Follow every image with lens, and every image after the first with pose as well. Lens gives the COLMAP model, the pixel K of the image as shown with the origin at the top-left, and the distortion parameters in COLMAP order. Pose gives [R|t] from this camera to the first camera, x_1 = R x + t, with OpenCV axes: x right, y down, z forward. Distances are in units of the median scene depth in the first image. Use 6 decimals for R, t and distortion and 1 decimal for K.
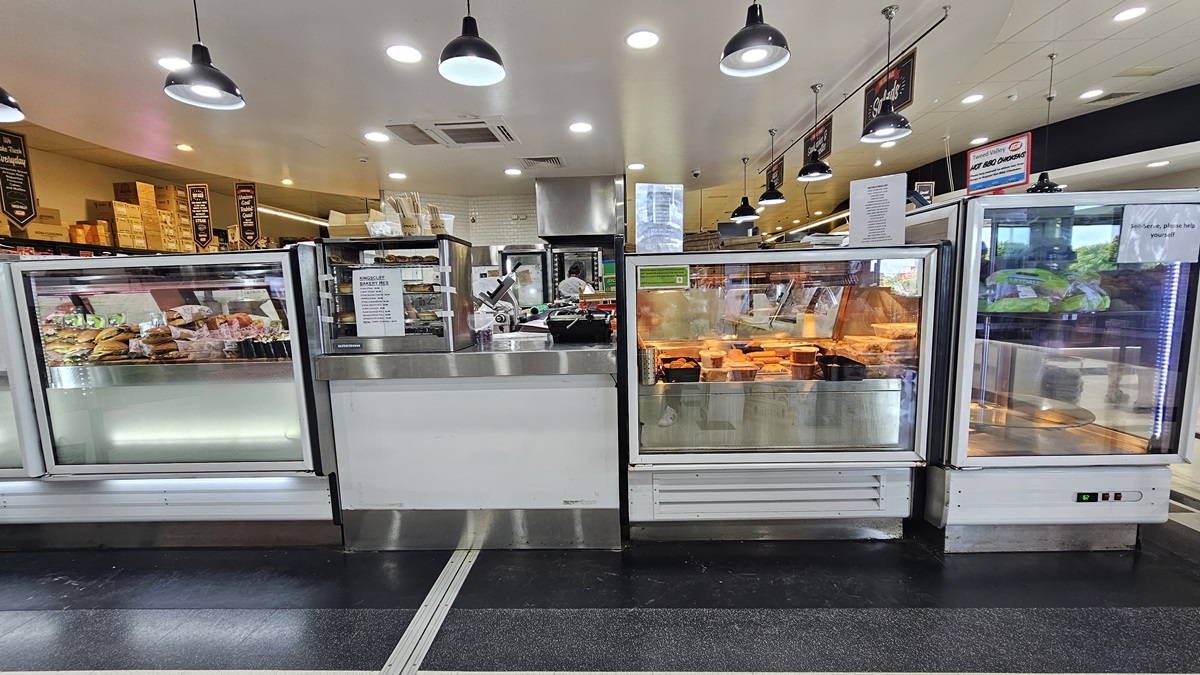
lens RADIAL K [[490.0, 0, 598.9], [0, 490.0, 346.9], [0, 0, 1]] dist [-0.002571, 0.000174]
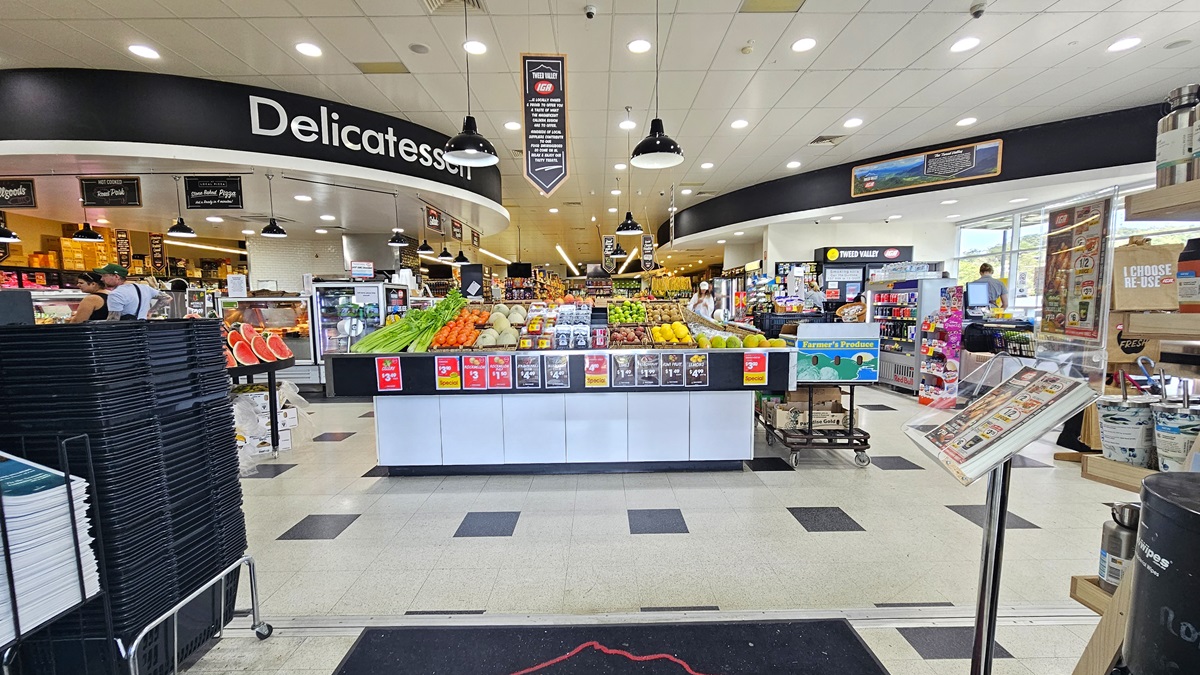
lens RADIAL K [[490.0, 0, 604.2], [0, 490.0, 344.0], [0, 0, 1]] dist [-0.002571, 0.000174]
pose [[0.998493, 0.010779, 0.053814, 0.550030], [-0.009388, 0.999617, -0.026029, 0.040110], [-0.054074, 0.025485, 0.998212, -0.534273]]
